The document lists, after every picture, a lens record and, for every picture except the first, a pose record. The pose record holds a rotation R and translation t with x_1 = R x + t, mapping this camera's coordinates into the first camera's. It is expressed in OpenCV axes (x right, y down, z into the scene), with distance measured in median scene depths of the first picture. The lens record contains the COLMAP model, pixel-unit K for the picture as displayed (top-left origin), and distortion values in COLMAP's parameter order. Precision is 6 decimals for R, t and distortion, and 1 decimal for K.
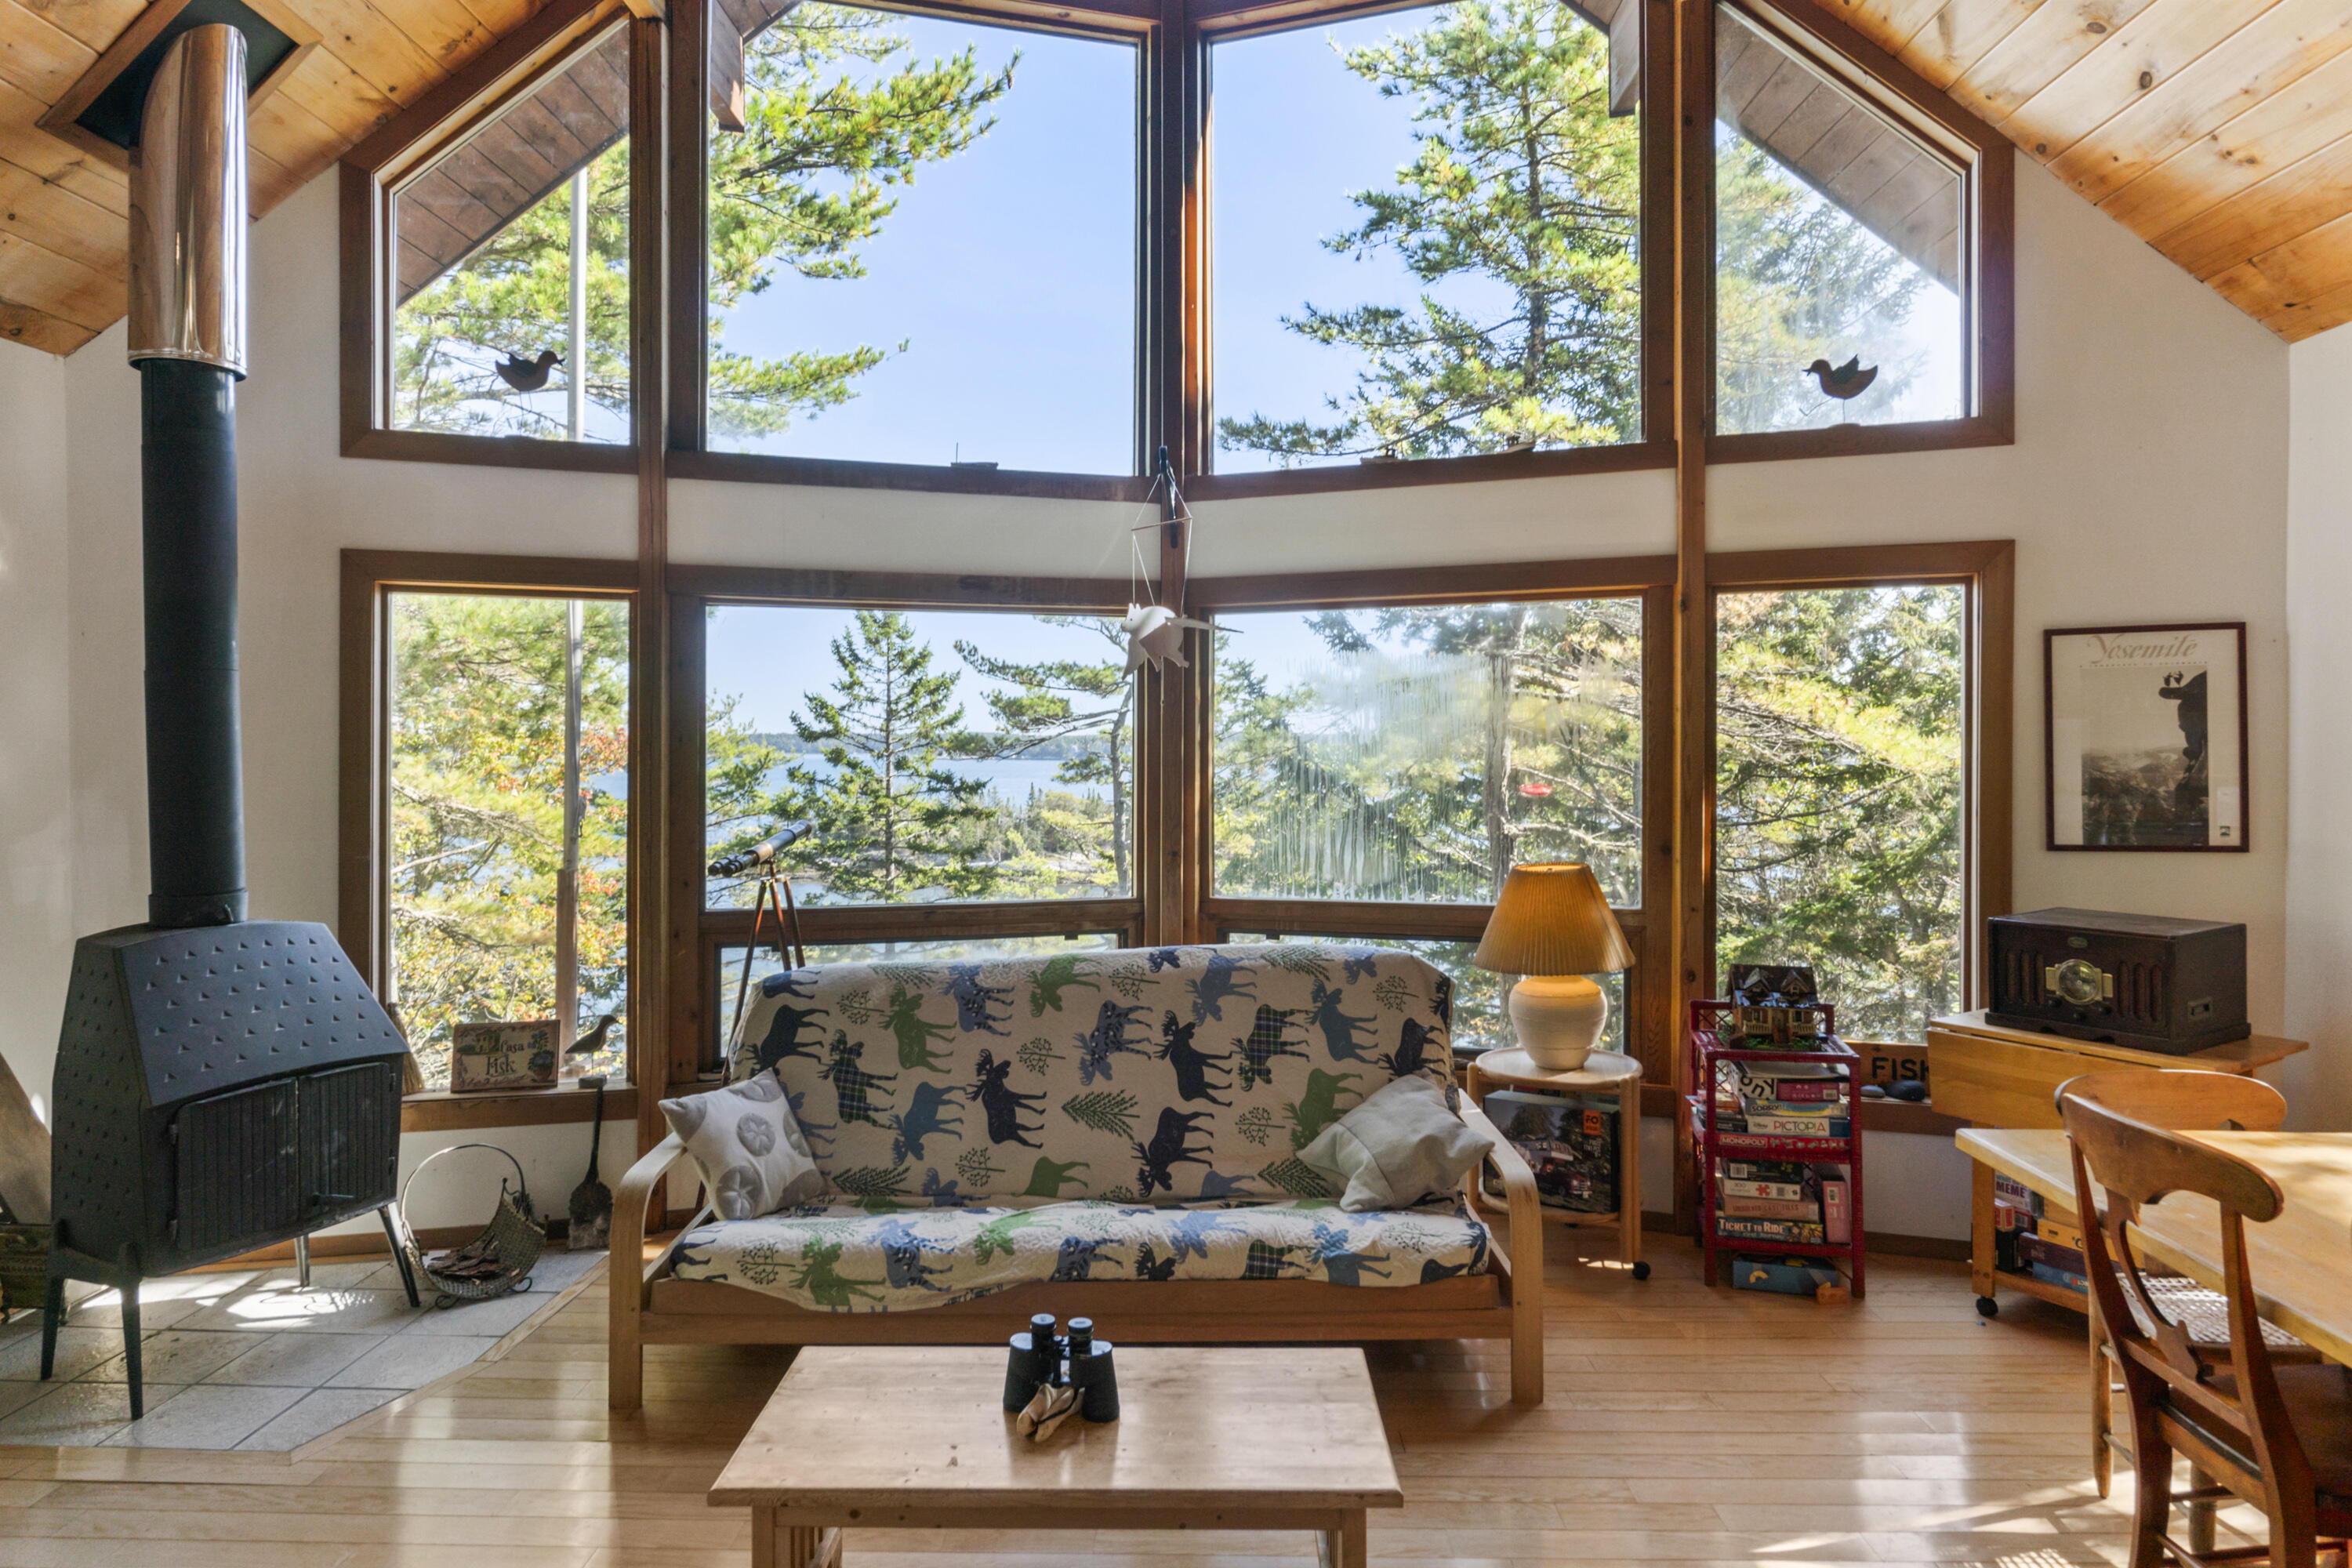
lens RADIAL K [[1440.2, 0, 1173.4], [0, 1440.2, 747.3], [0, 0, 1]] dist [0.002208, -0.001841]
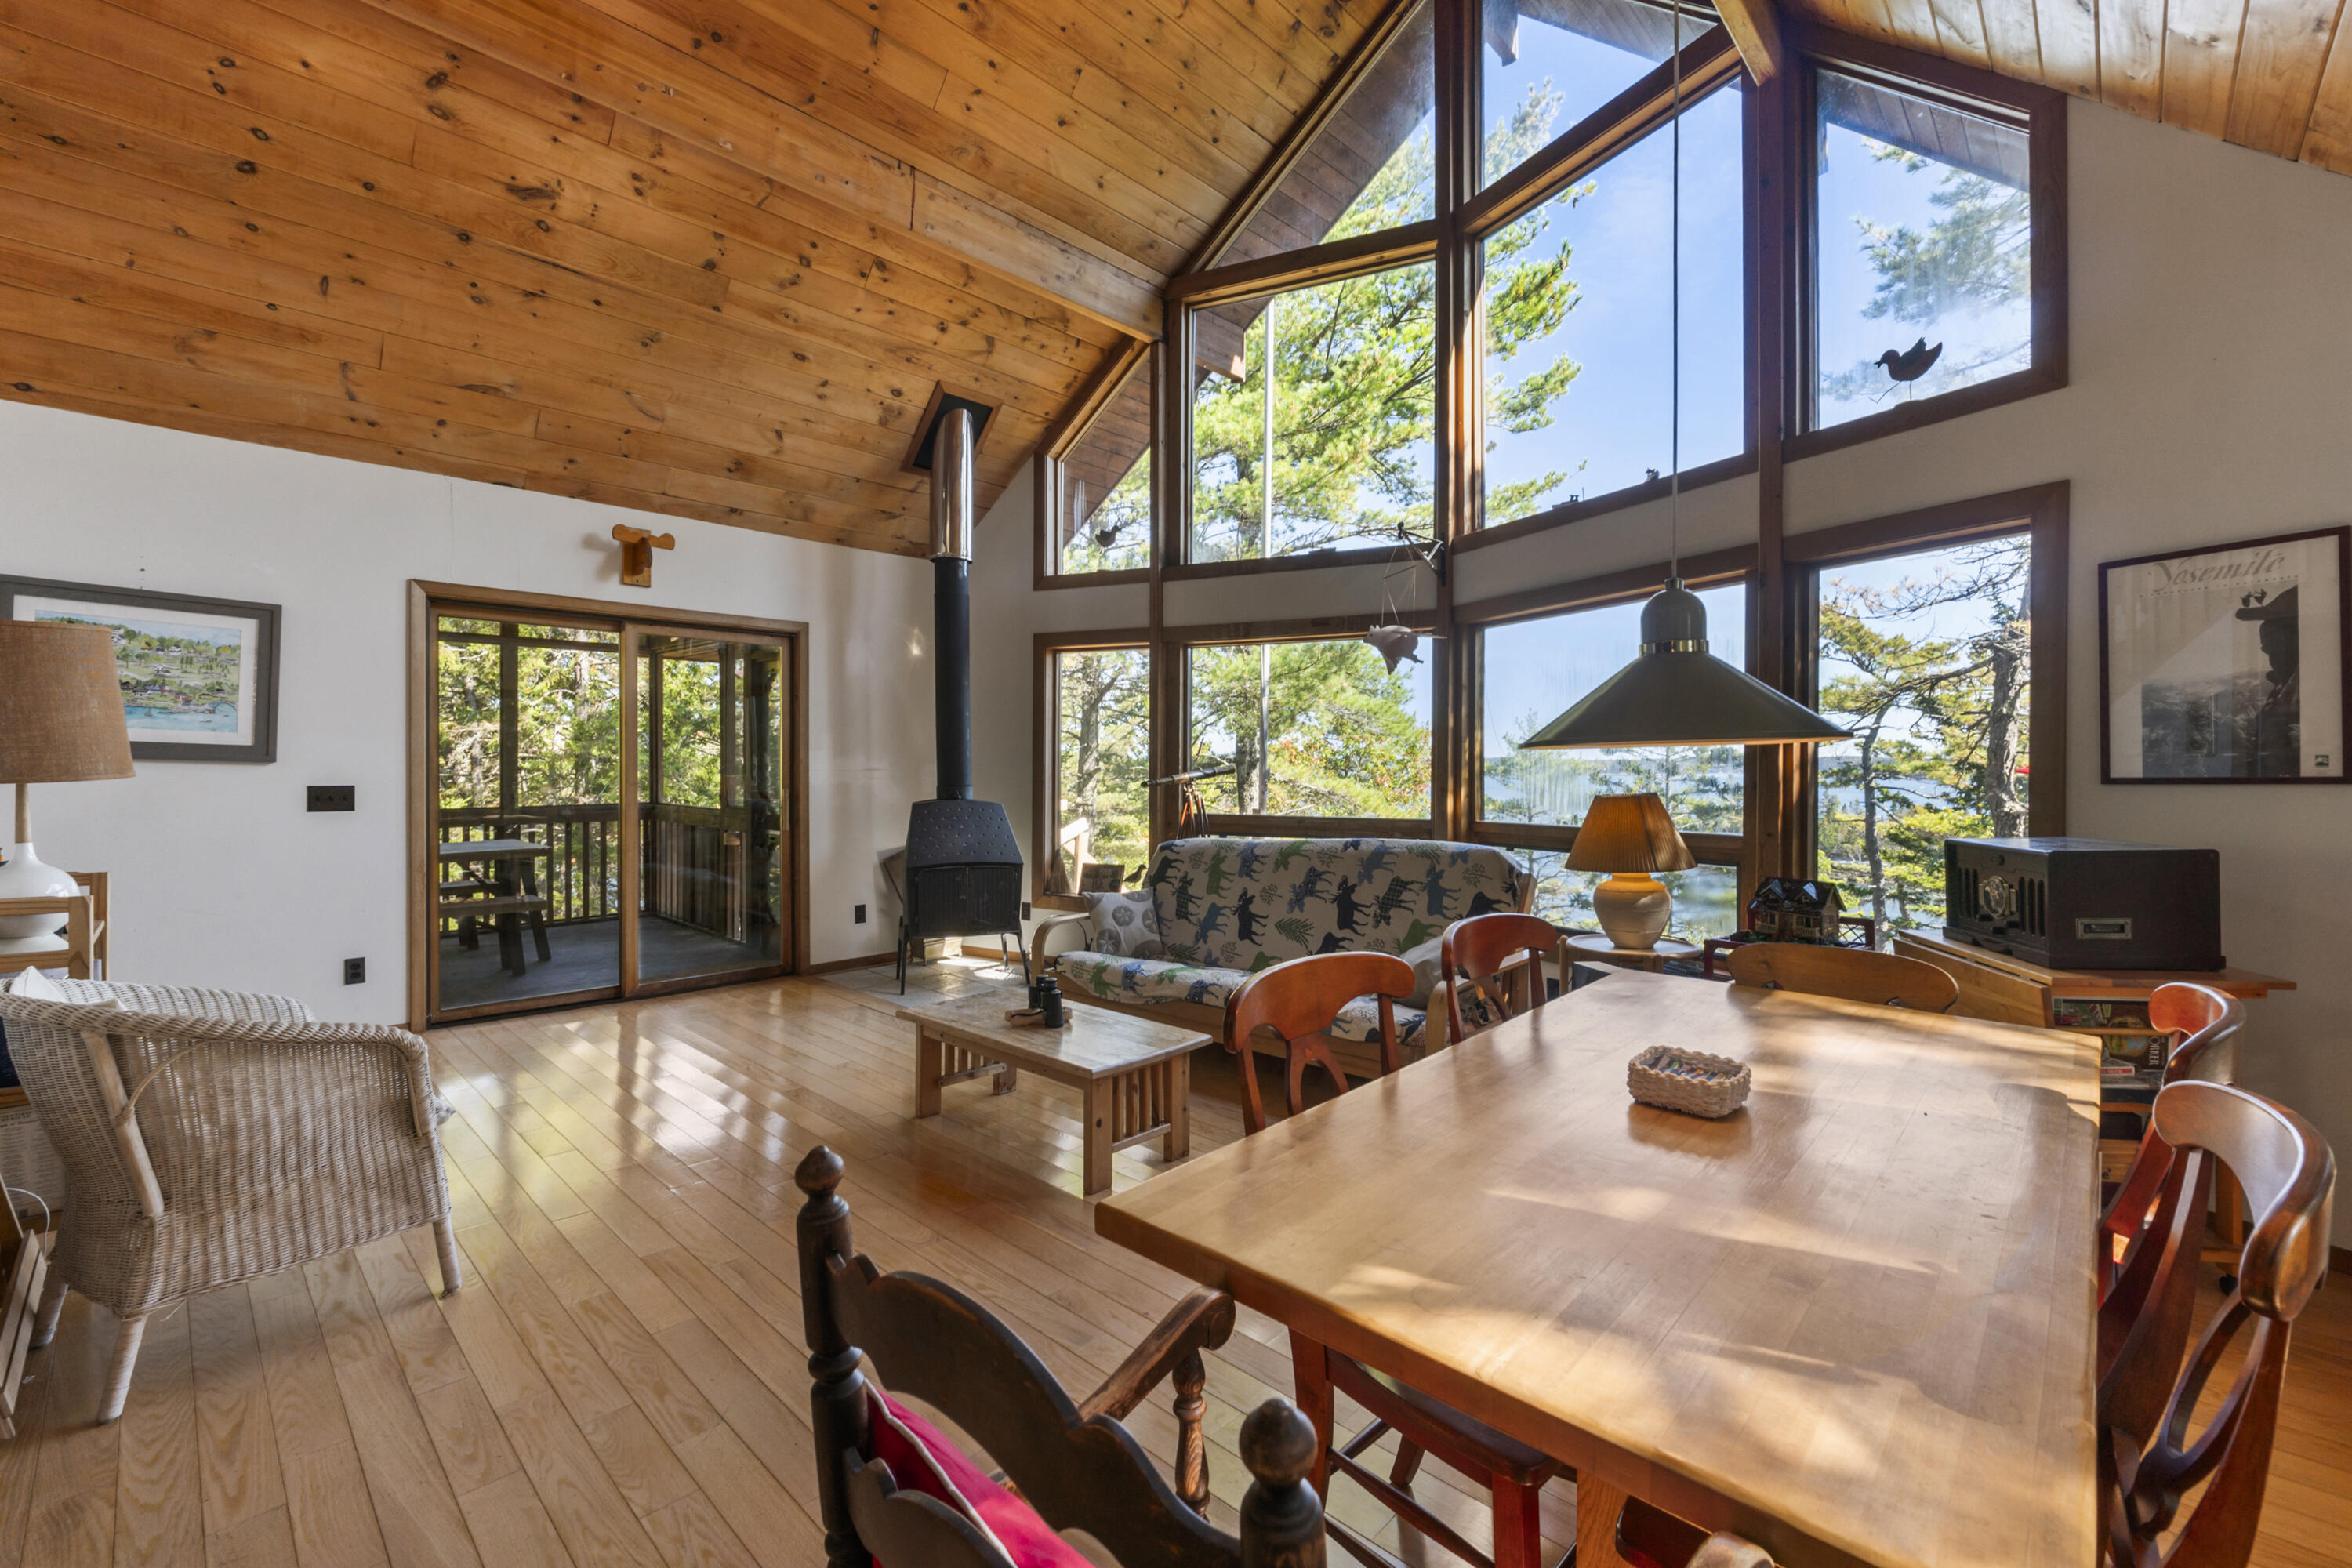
lens RADIAL K [[986.4, 0, 1178.8], [0, 986.4, 769.2], [0, 0, 1]] dist [-0.000250, 0.000023]
pose [[0.741157, 0.003663, -0.671322, 0.598227], [-0.002677, 0.999993, 0.002501, 0.062259], [0.671327, -0.000057, 0.741162, 0.060955]]
